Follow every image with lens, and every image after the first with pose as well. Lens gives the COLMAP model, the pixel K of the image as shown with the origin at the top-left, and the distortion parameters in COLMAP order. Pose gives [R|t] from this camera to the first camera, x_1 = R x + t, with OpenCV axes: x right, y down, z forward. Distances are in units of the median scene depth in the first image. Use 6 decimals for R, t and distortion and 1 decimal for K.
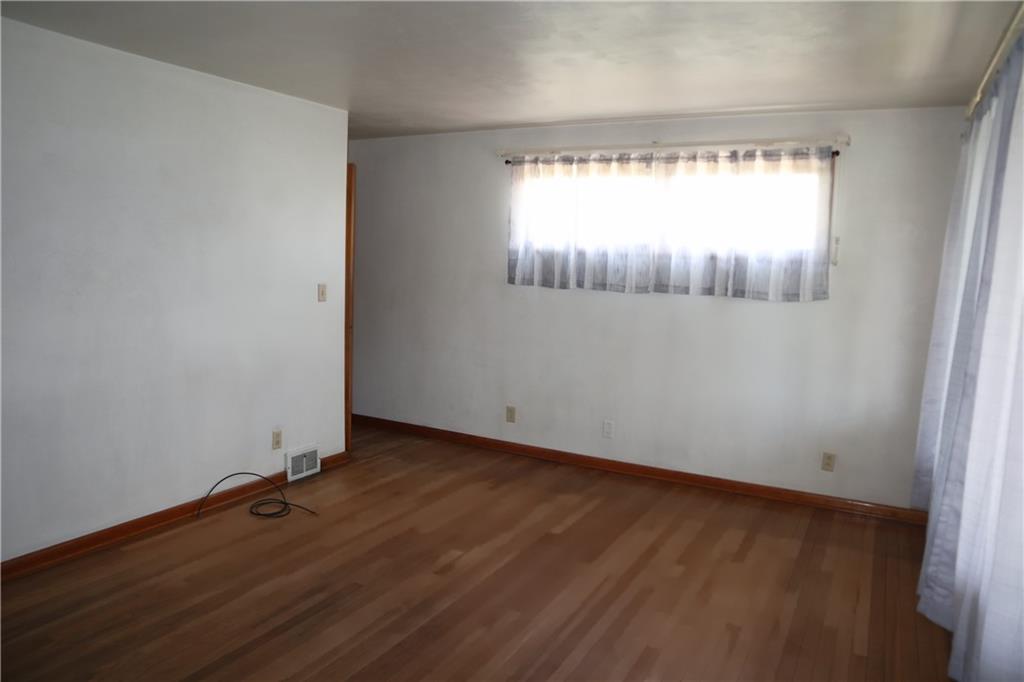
lens RADIAL K [[710.0, 0, 510.2], [0, 710.0, 337.0], [0, 0, 1]] dist [-0.126907, 0.080434]
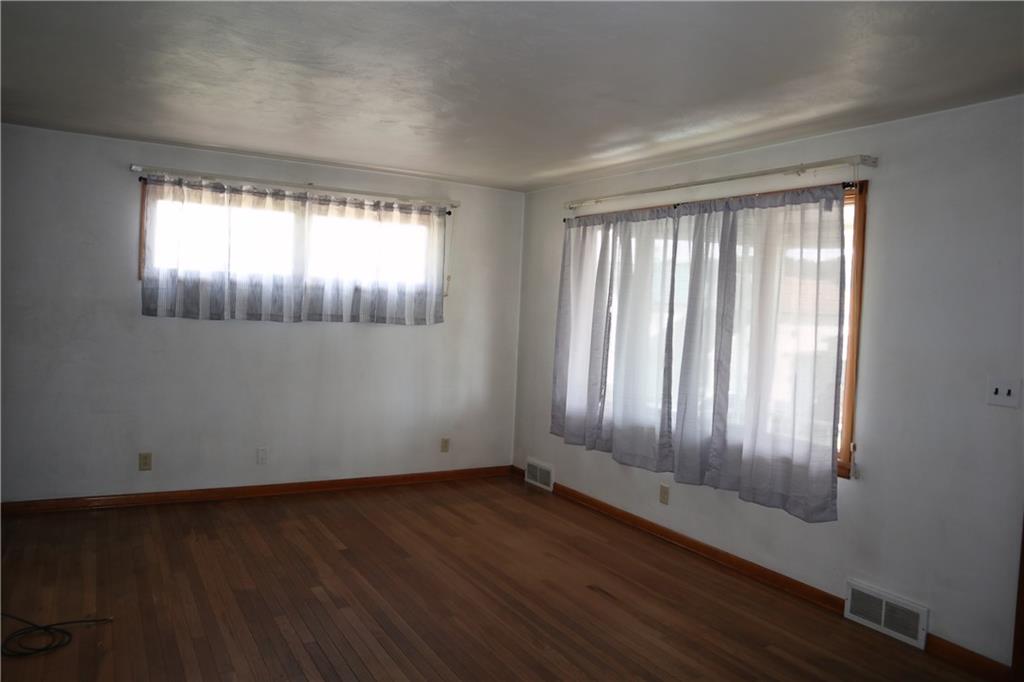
lens RADIAL K [[710.0, 0, 510.2], [0, 710.0, 337.0], [0, 0, 1]] dist [-0.126907, 0.080434]
pose [[0.502569, -0.050023, 0.863089, -0.606849], [0.063969, 0.997740, 0.020579, -0.042702], [-0.862167, 0.044869, 0.504633, 0.193621]]
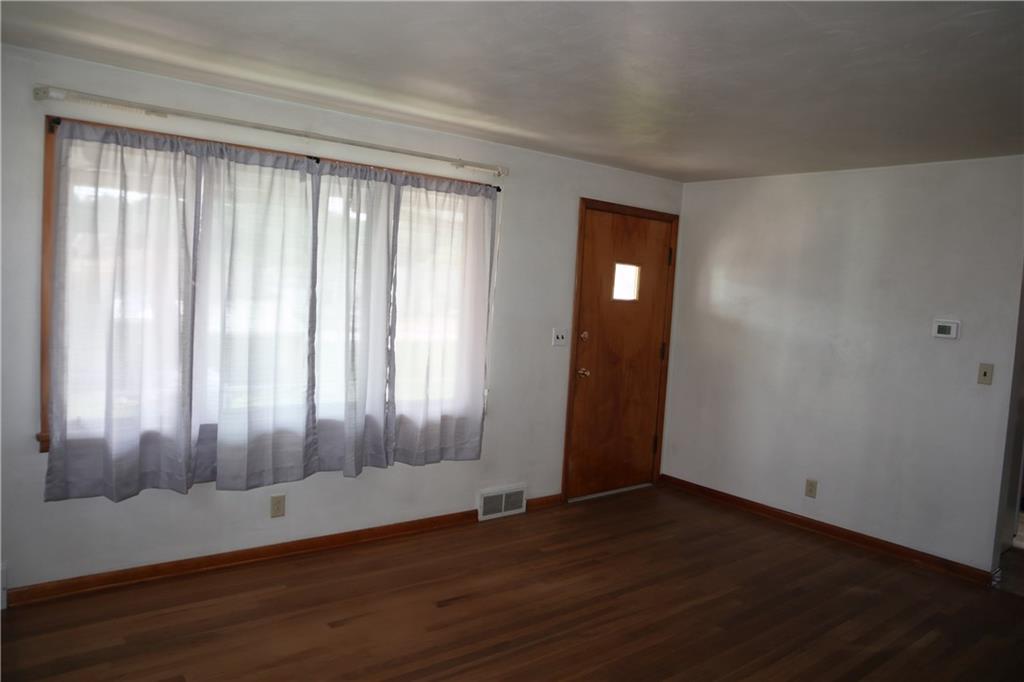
lens RADIAL K [[710.0, 0, 510.2], [0, 710.0, 337.0], [0, 0, 1]] dist [-0.126907, 0.080434]
pose [[-0.918907, -0.115375, 0.377224, -0.132945], [-0.048933, 0.982225, 0.181217, -0.155263], [-0.391427, 0.148063, -0.908219, 1.244976]]
